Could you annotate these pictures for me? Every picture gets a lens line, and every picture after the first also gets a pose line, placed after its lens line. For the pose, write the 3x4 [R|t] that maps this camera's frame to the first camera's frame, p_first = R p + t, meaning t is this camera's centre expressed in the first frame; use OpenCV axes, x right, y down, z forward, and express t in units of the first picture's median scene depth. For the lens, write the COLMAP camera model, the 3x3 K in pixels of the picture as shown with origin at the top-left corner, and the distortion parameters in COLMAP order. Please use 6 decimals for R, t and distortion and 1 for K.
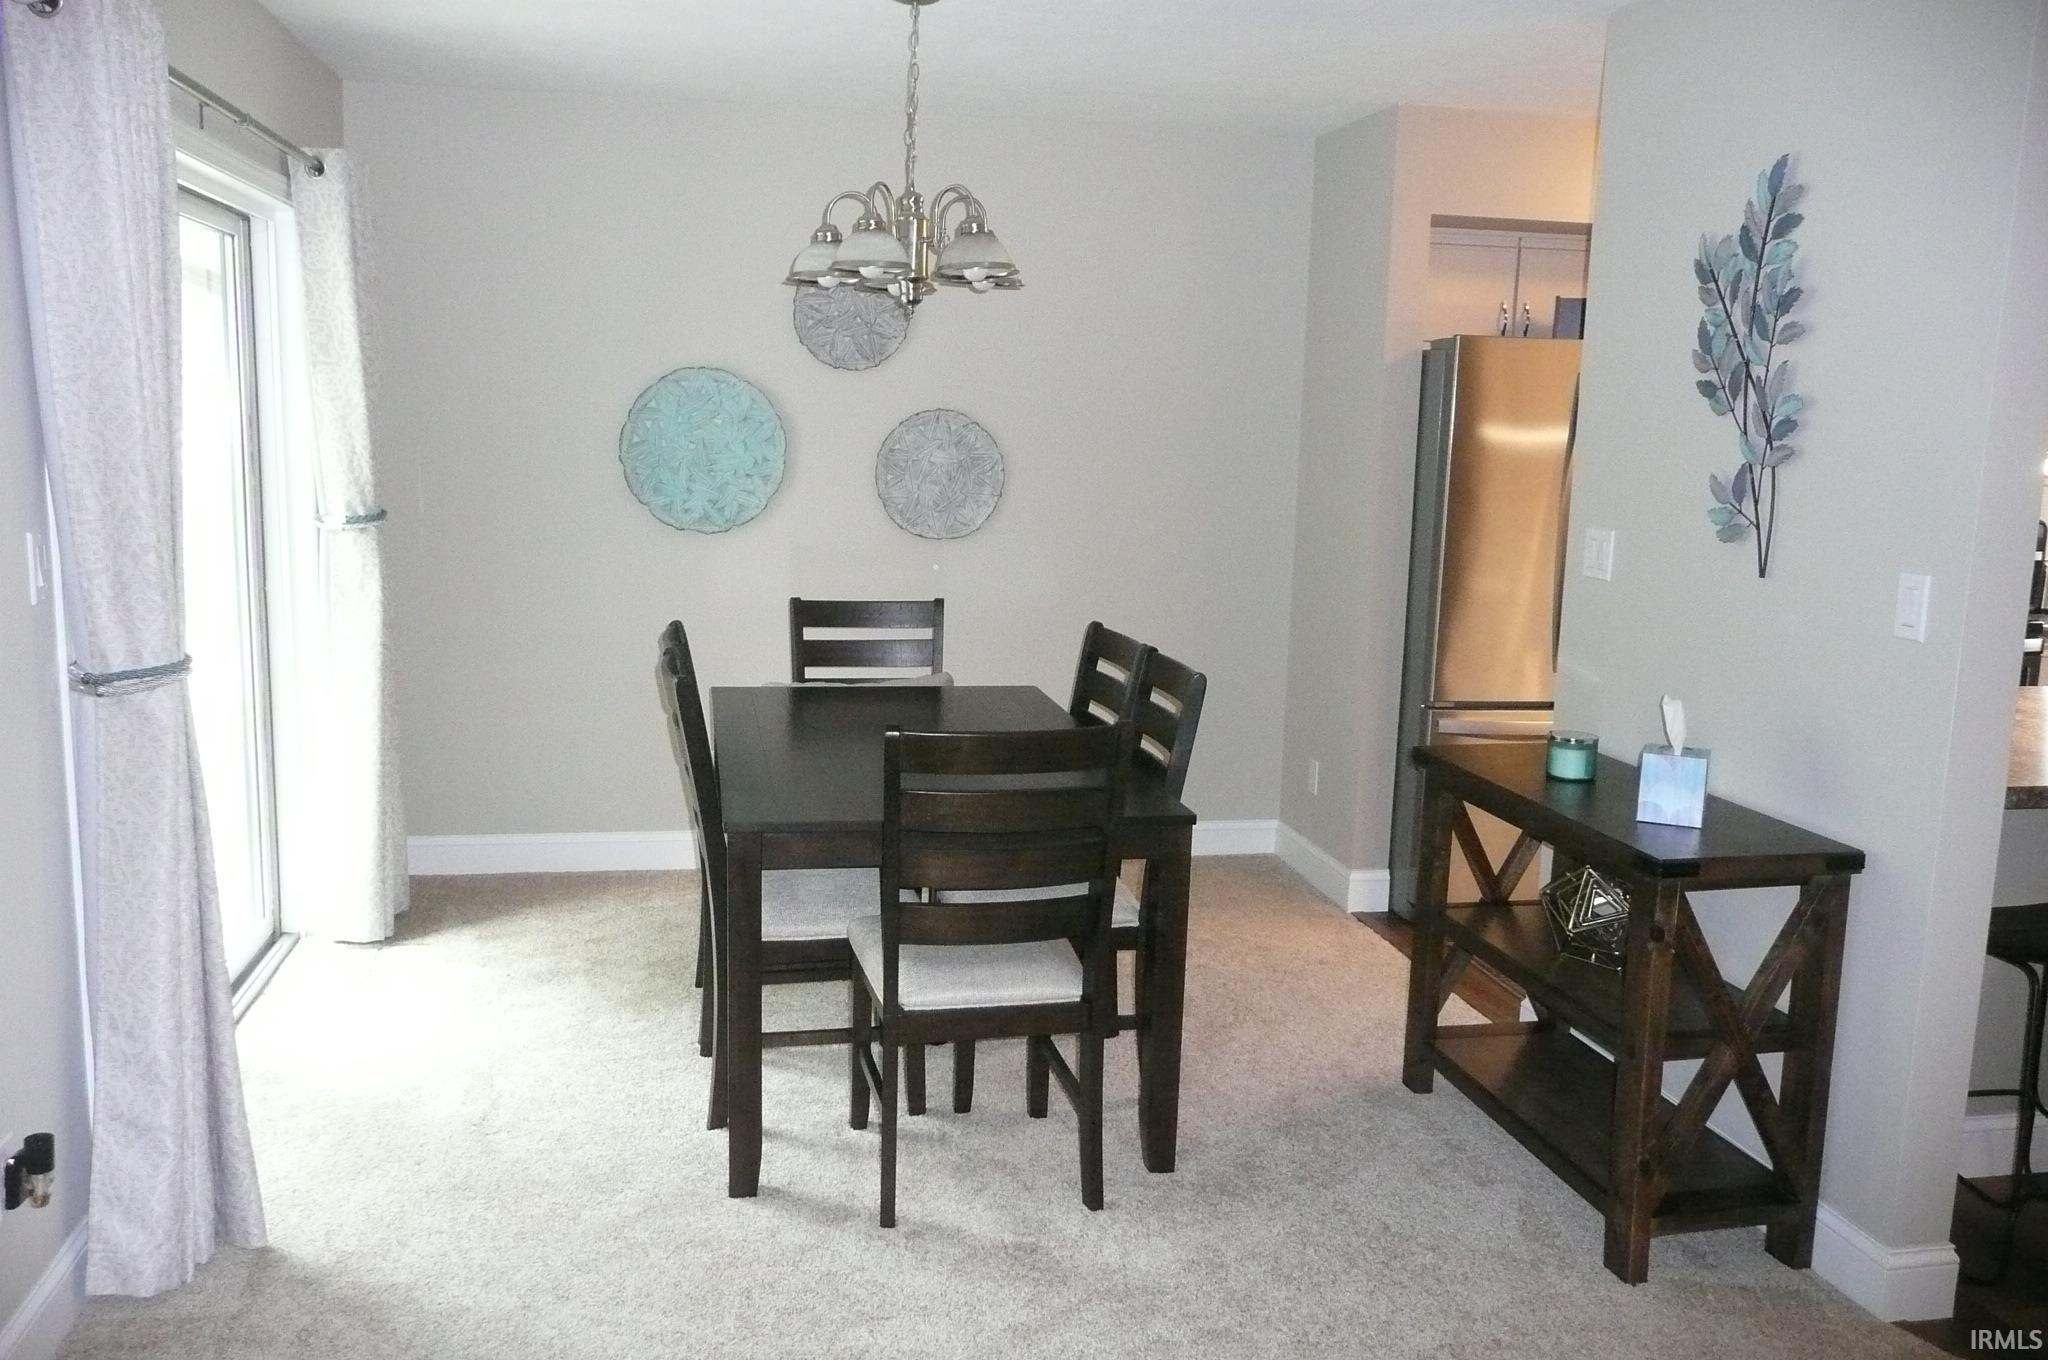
lens RADIAL K [[1634.3, 0, 999.3], [0, 1634.3, 681.7], [0, 0, 1]] dist [-0.027821, 0.018107]
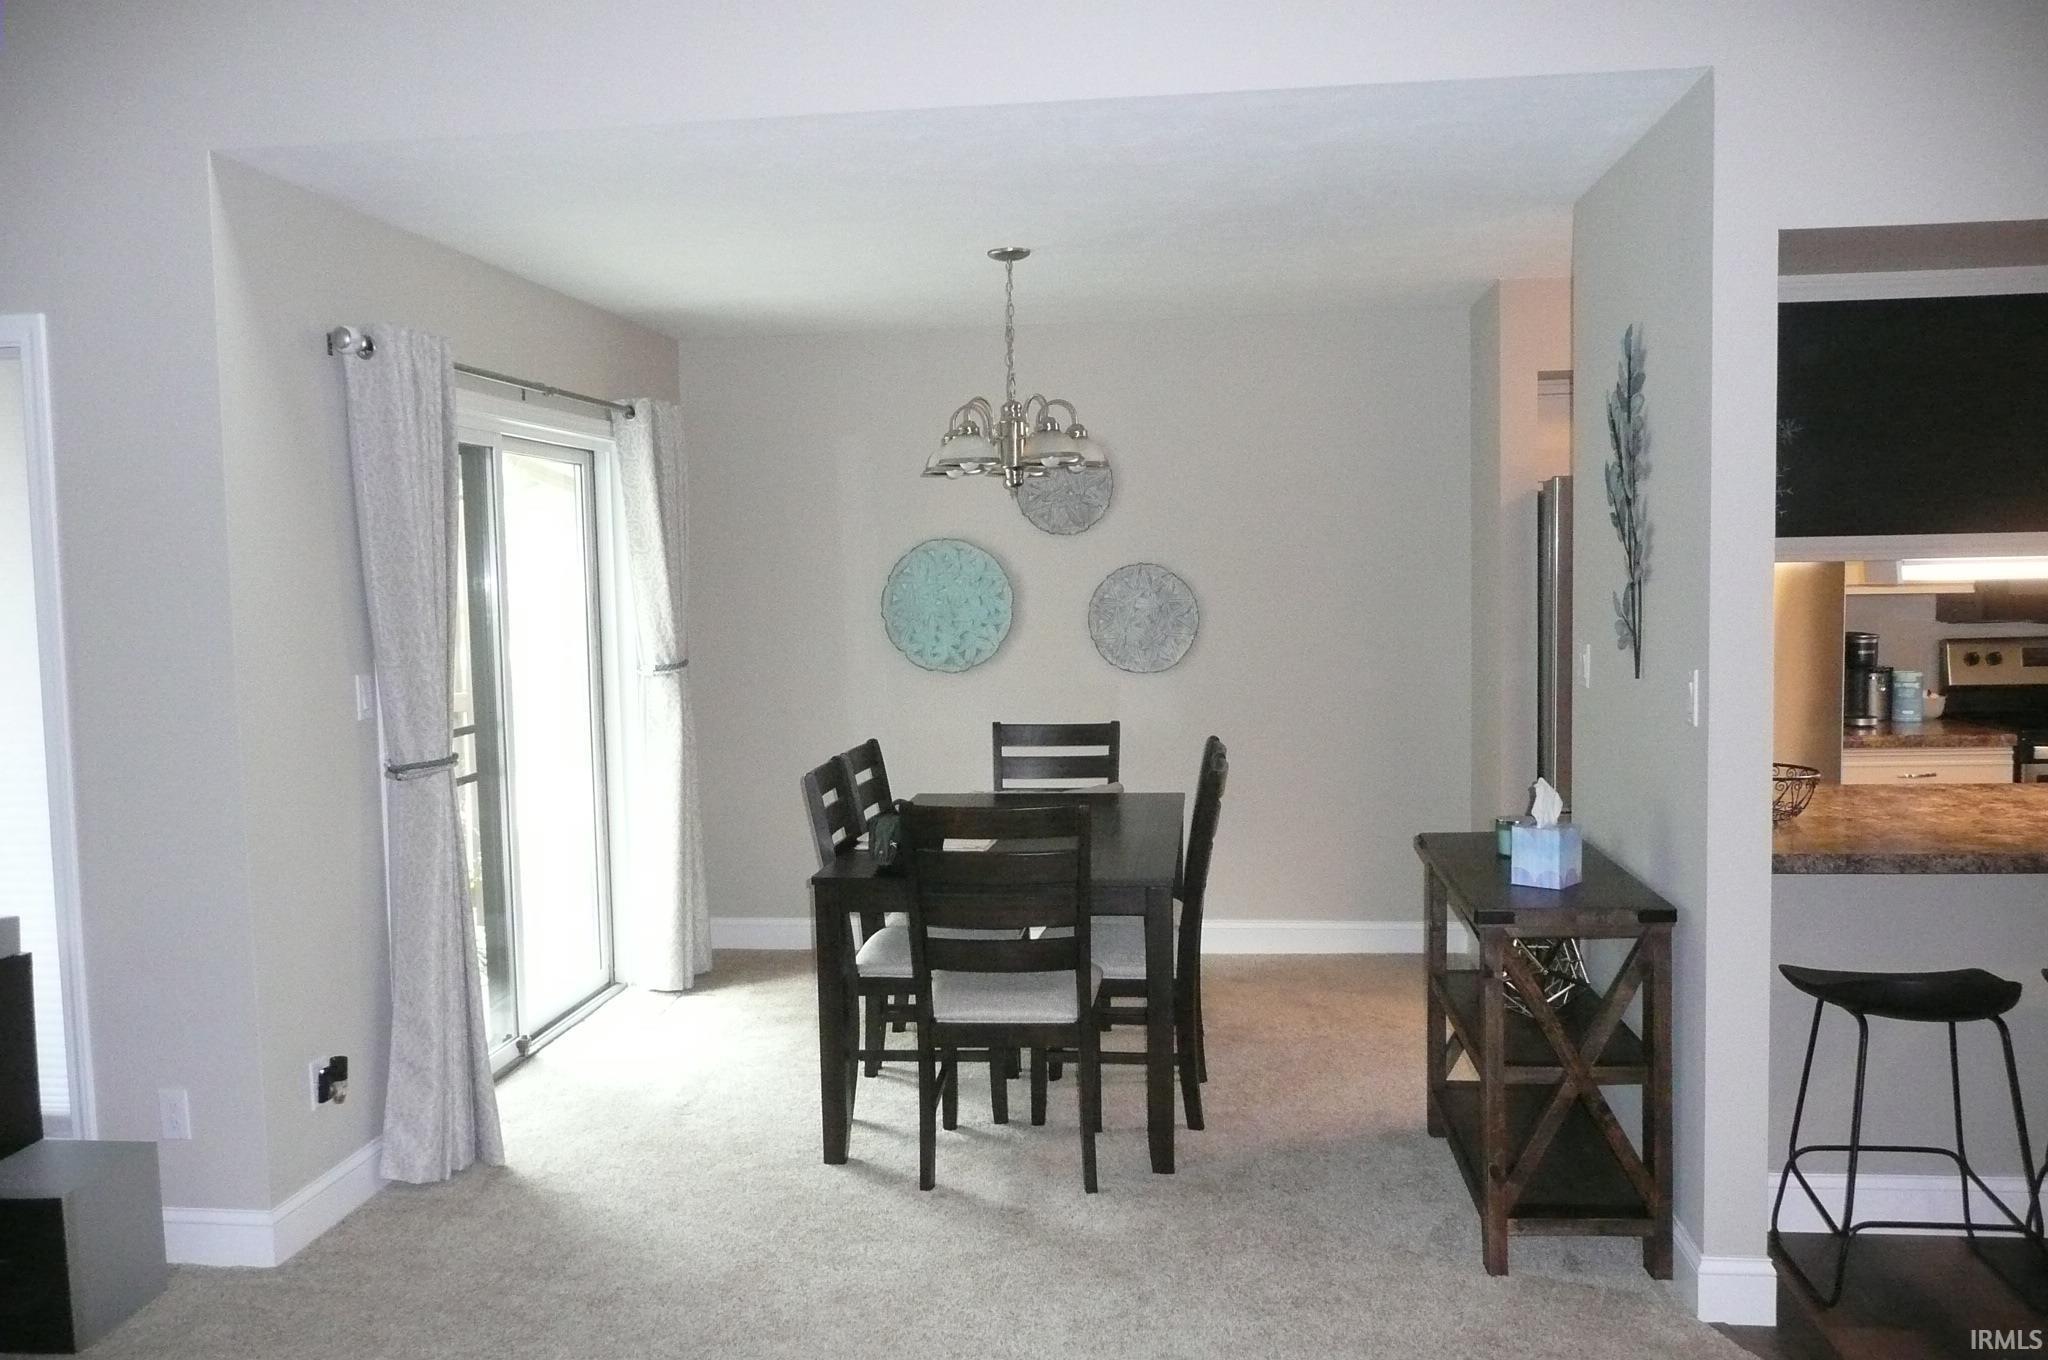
lens RADIAL K [[1634.3, 0, 1003.9], [0, 1634.3, 687.4], [0, 0, 1]] dist [-0.027821, 0.018107]
pose [[0.949942, -0.024436, -0.311469, 0.384342], [-0.003306, 0.996095, -0.088231, 0.045155], [0.312409, 0.084844, 0.946151, -0.236617]]
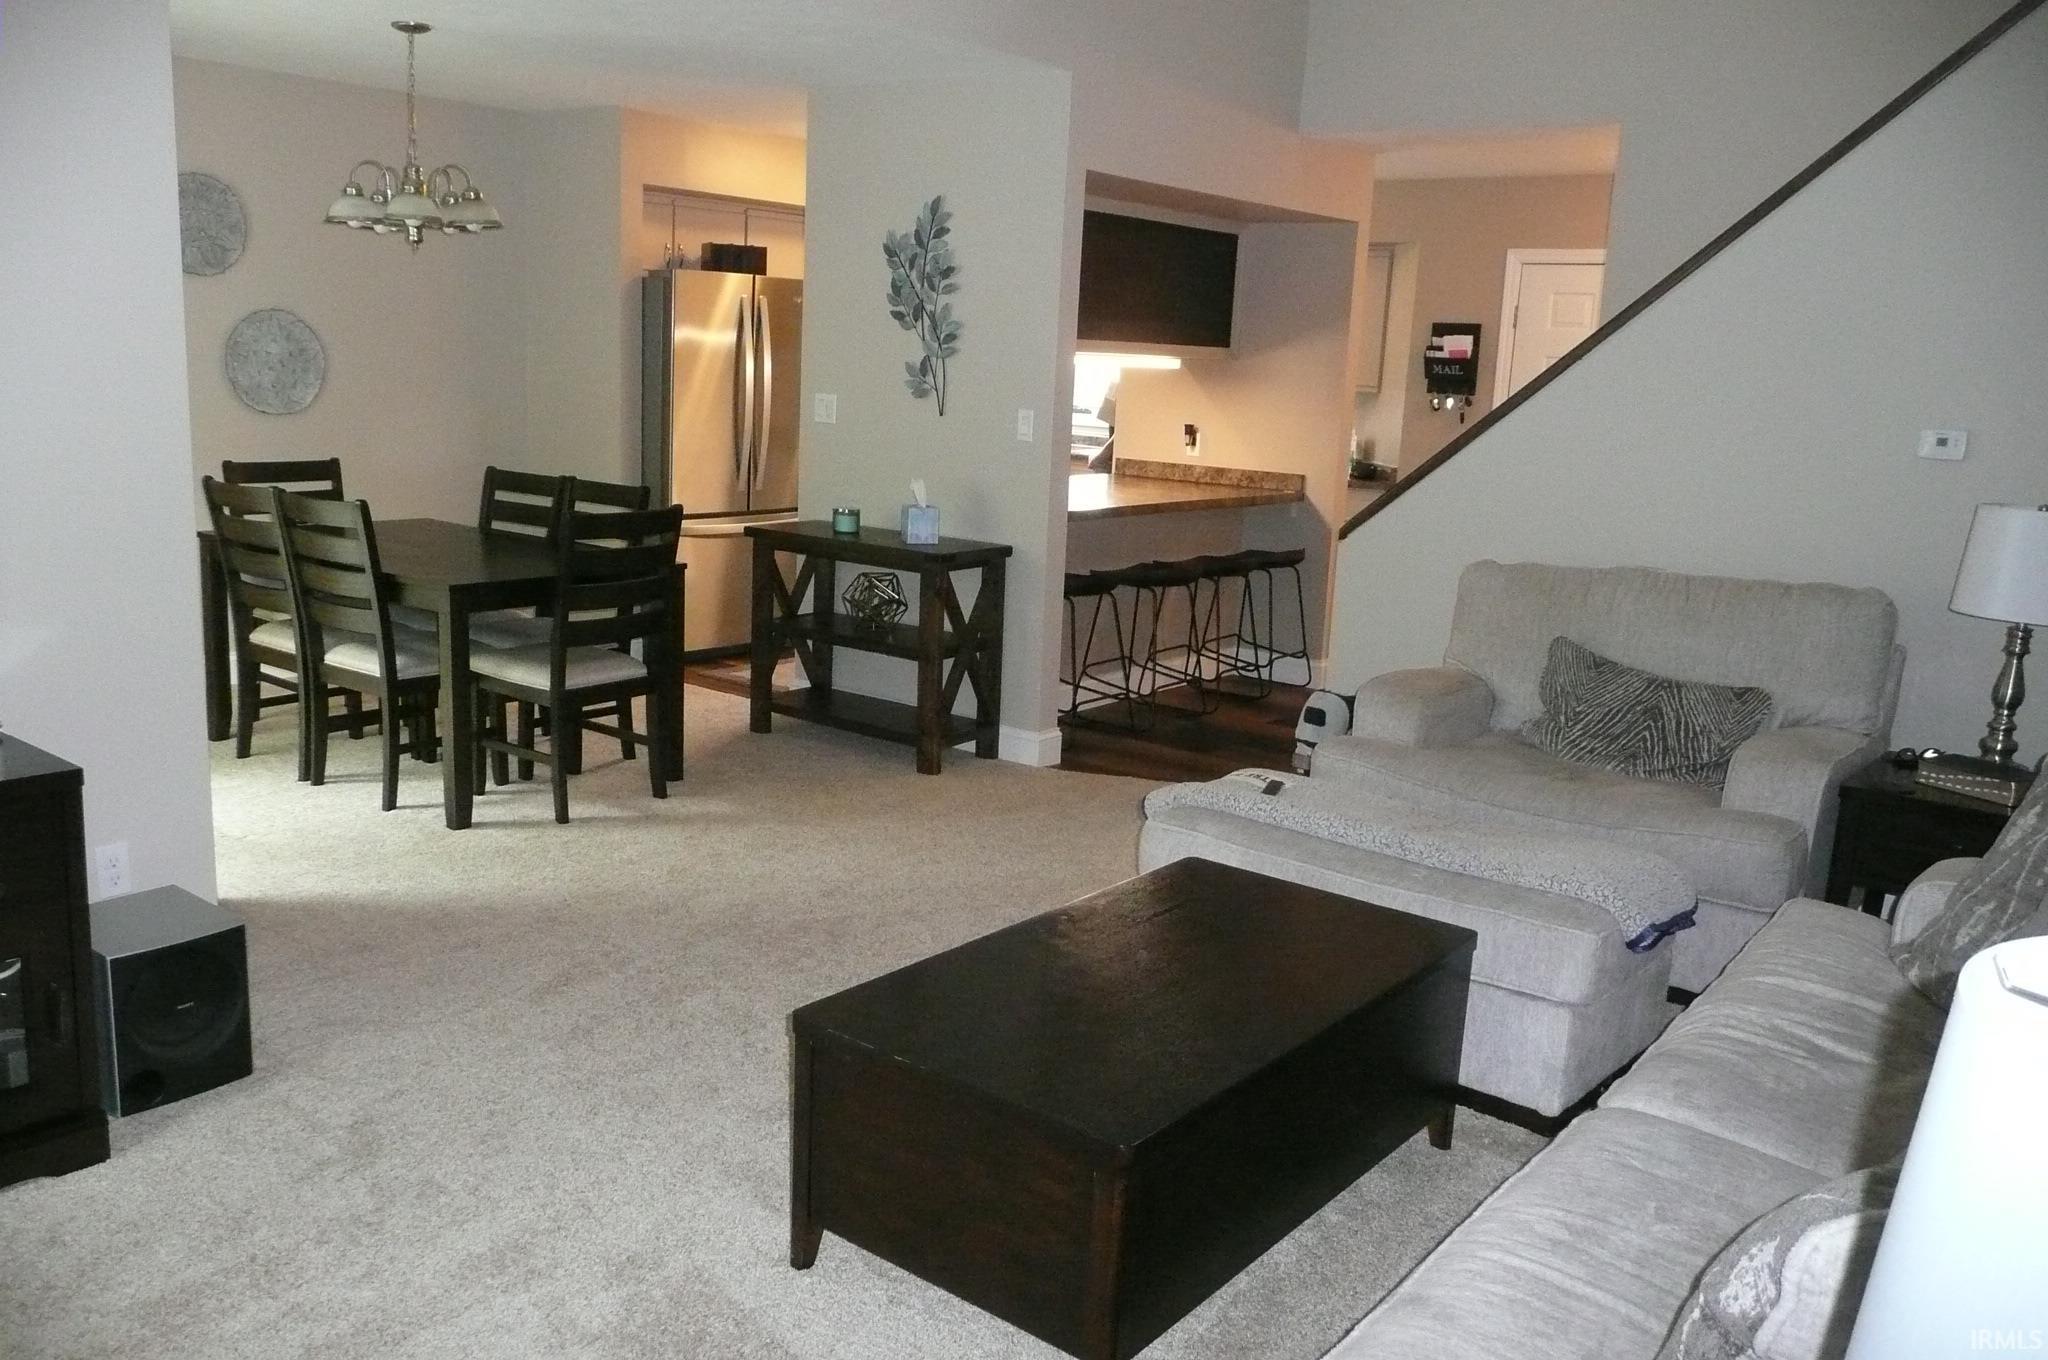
lens RADIAL K [[1634.3, 0, 989.7], [0, 1634.3, 678.7], [0, 0, 1]] dist [-0.027821, 0.018107]
pose [[0.756819, -0.122352, 0.642071, -0.736678], [0.079617, 0.992265, 0.095239, 0.062456], [-0.648758, -0.020959, 0.760706, -0.495388]]
